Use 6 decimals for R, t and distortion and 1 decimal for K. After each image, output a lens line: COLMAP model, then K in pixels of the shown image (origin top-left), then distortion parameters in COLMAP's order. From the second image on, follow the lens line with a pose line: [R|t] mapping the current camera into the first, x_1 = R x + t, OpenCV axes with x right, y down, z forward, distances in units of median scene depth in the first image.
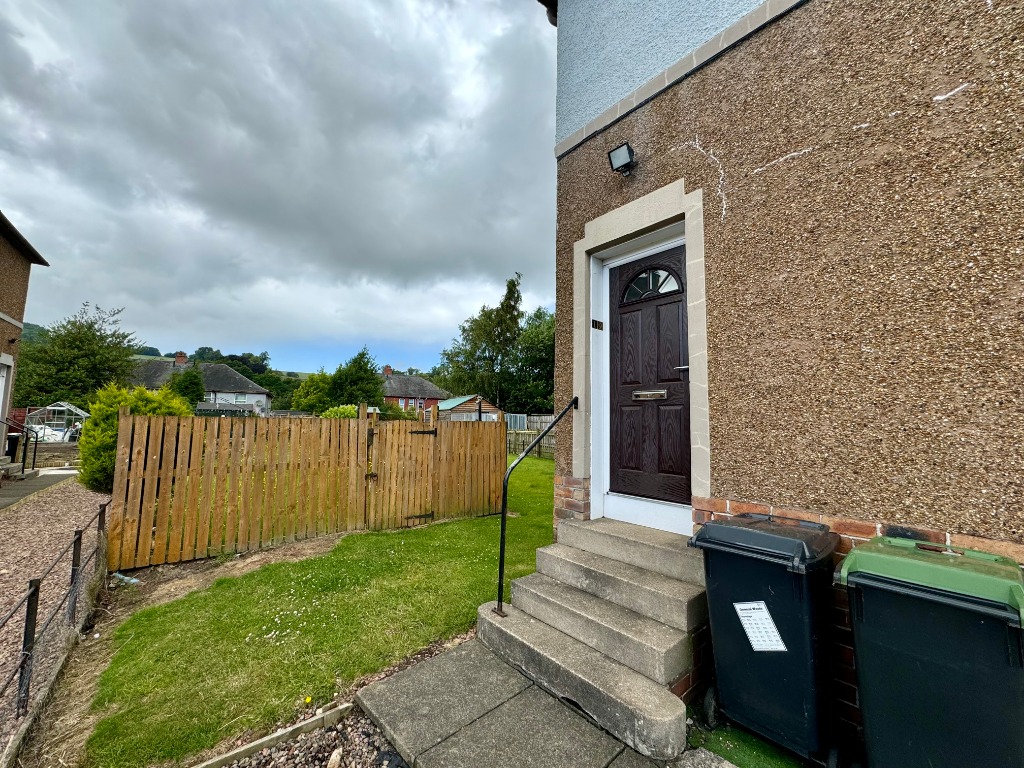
lens RADIAL K [[409.4, 0, 512.0], [0, 409.4, 384.0], [0, 0, 1]] dist [-0.001712, -0.000087]
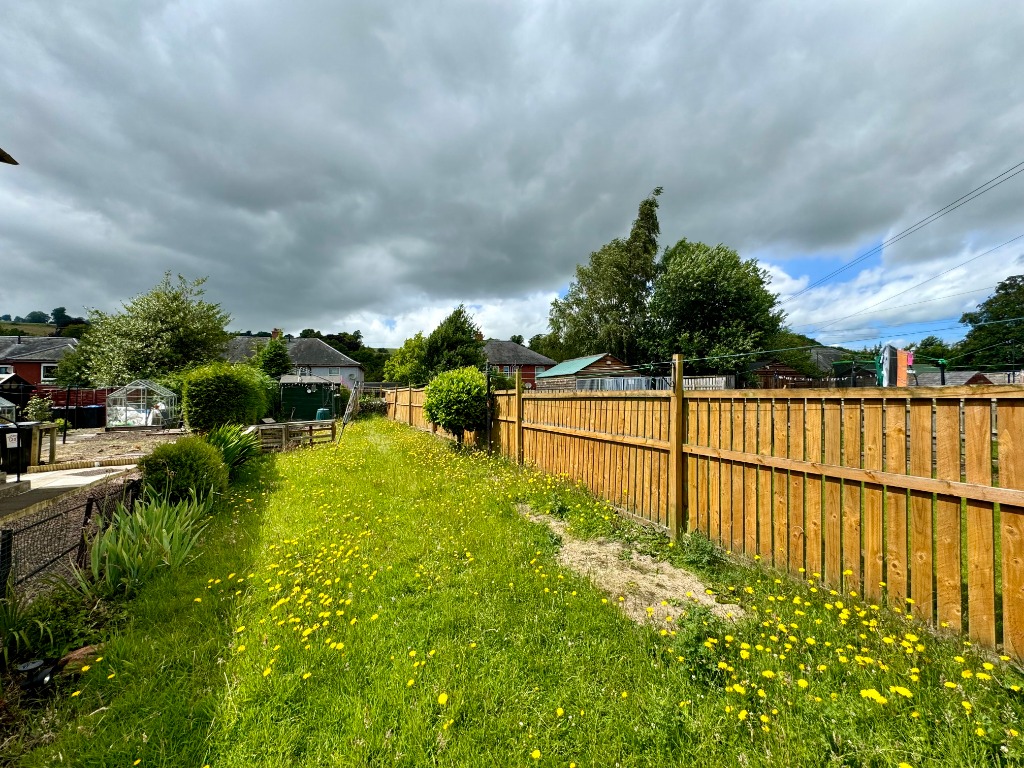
lens RADIAL K [[405.9, 0, 528.1], [0, 405.9, 370.6], [0, 0, 1]] dist [-0.000723, 0.000010]
pose [[0.987934, -0.034999, -0.150871, -0.105851], [0.041803, 0.998236, 0.042160, 0.017012], [0.149129, -0.047958, 0.987654, 0.196078]]
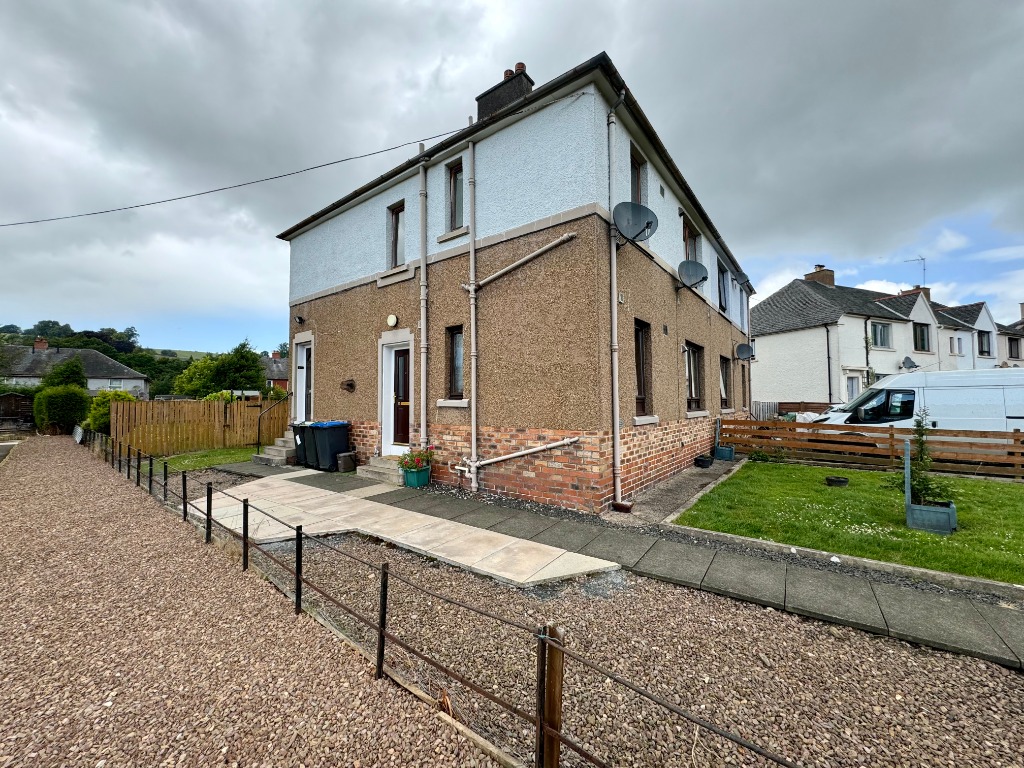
lens RADIAL K [[409.4, 0, 512.0], [0, 409.4, 384.0], [0, 0, 1]] dist [-0.001712, -0.000087]
pose [[0.979114, -0.016414, 0.202648, 0.193200], [0.005361, 0.998474, 0.054972, -0.031404], [-0.203241, -0.052737, 0.977707, -0.392114]]
